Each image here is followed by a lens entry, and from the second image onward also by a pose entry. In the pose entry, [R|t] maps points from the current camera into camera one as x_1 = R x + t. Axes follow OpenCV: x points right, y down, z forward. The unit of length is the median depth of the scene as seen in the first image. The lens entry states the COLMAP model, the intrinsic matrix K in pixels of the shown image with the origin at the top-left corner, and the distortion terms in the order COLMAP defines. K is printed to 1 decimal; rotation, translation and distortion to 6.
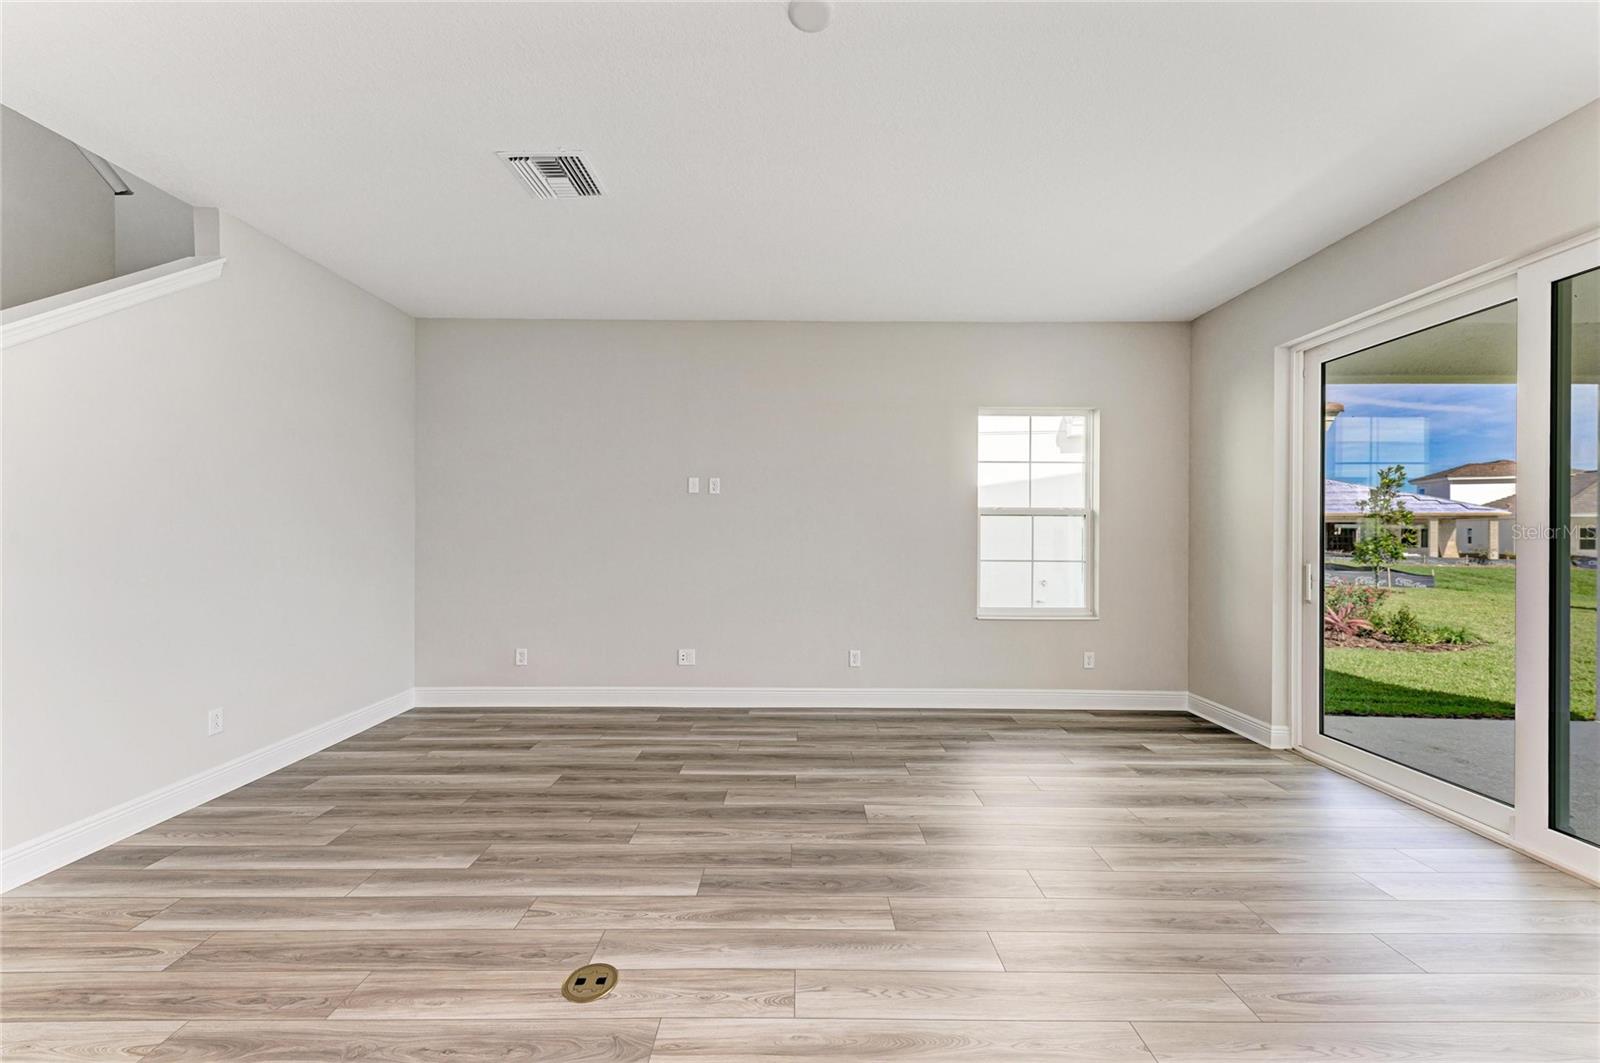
lens RADIAL K [[612.9, 0, 800.0], [0, 612.9, 531.5], [0, 0, 1]] dist [0.011437, -0.000336]
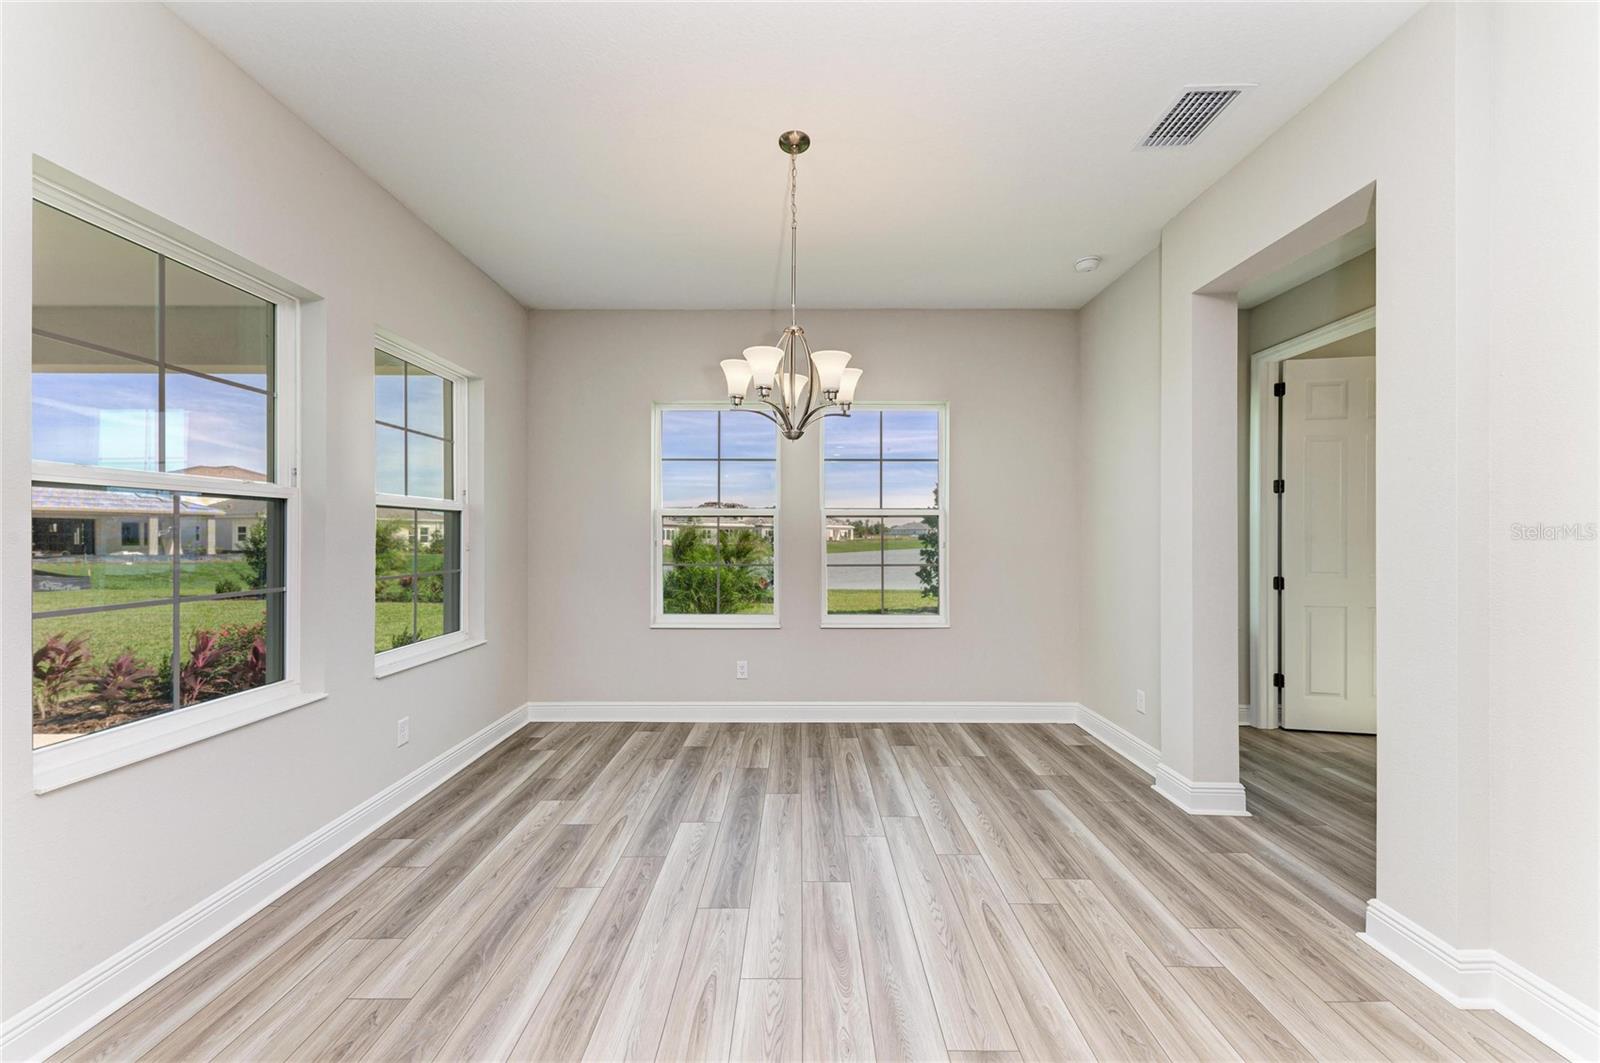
lens RADIAL K [[601.9, 0, 800.0], [0, 601.9, 531.5], [0, 0, 1]] dist [0.007203, -0.000529]
pose [[0.004590, -0.001509, 0.999988, 0.616402], [-0.002702, 0.999995, 0.001522, -0.004983], [-0.999986, -0.002709, 0.004586, -0.448846]]
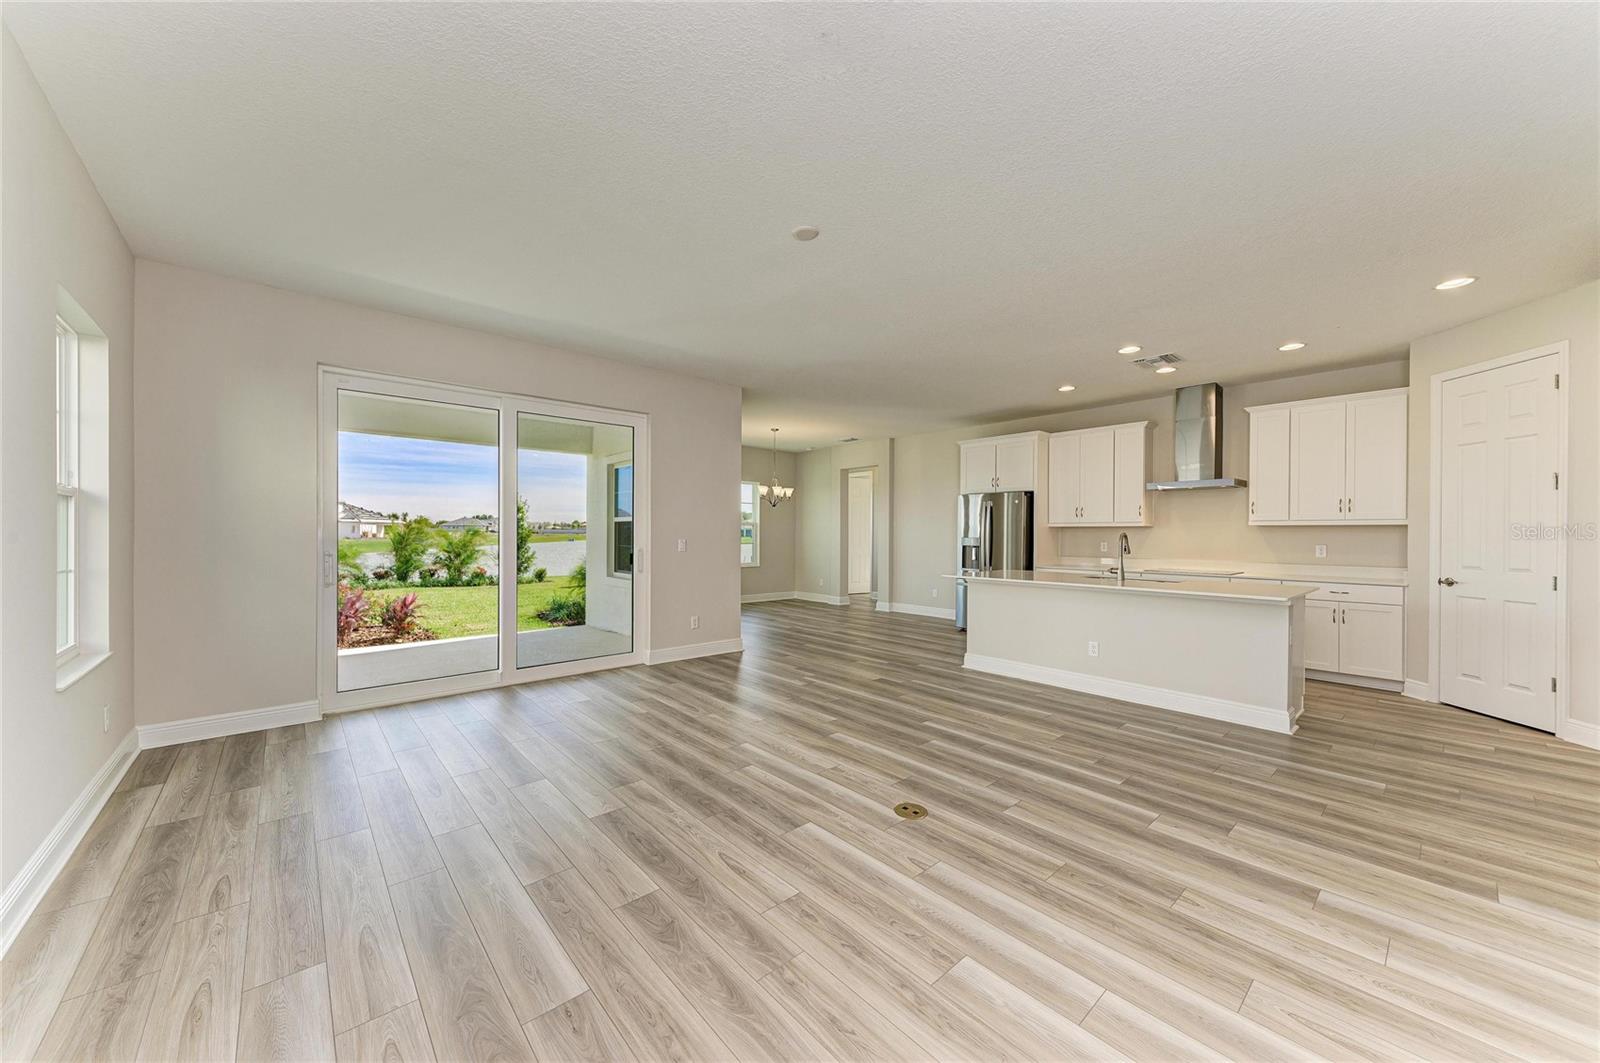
lens RADIAL K [[573.9, 0, 801.4], [0, 573.9, 536.7], [0, 0, 1]] dist [0.019815, -0.005492]
pose [[-0.661954, -0.013795, 0.749418, -0.638800], [-0.011207, 0.999901, 0.008506, -0.000897], [-0.749461, -0.002768, -0.662043, 1.112378]]
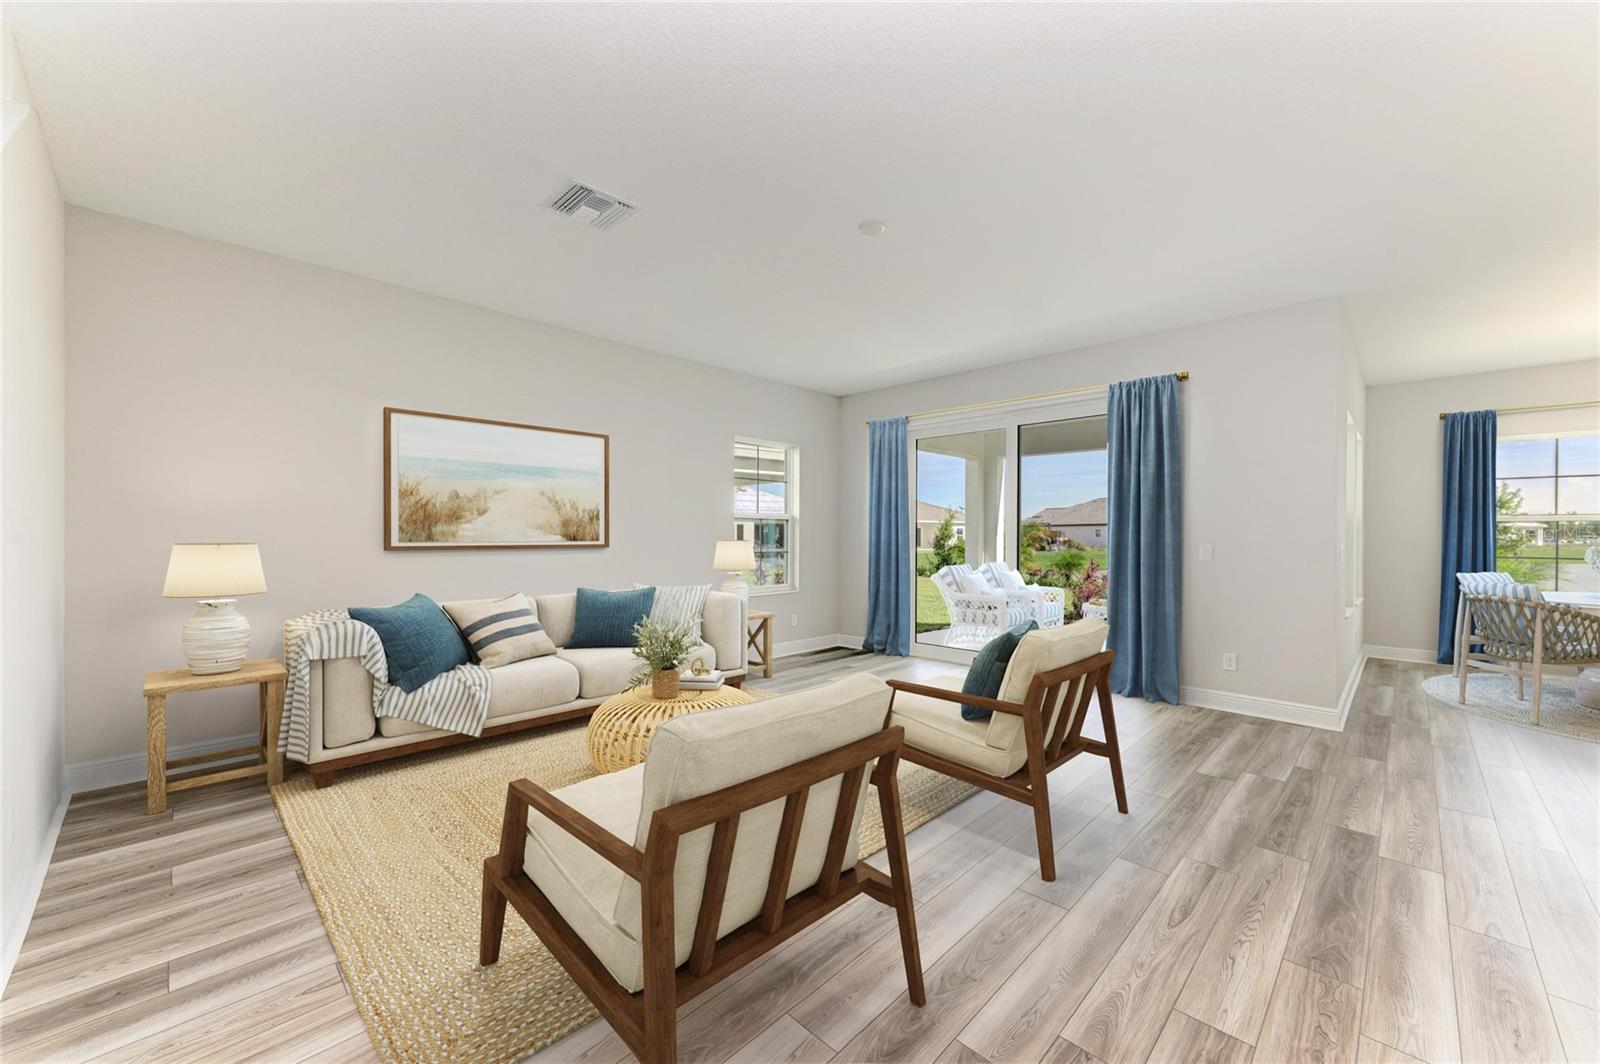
lens RADIAL K [[612.9, 0, 800.0], [0, 612.9, 532.0], [0, 0, 1]] dist [0.011437, -0.000336]
pose [[0.703065, 0.000984, 0.711125, -0.711926], [-0.004163, 0.999988, 0.002732, -0.001534], [-0.711114, -0.004881, 0.703060, -0.026784]]
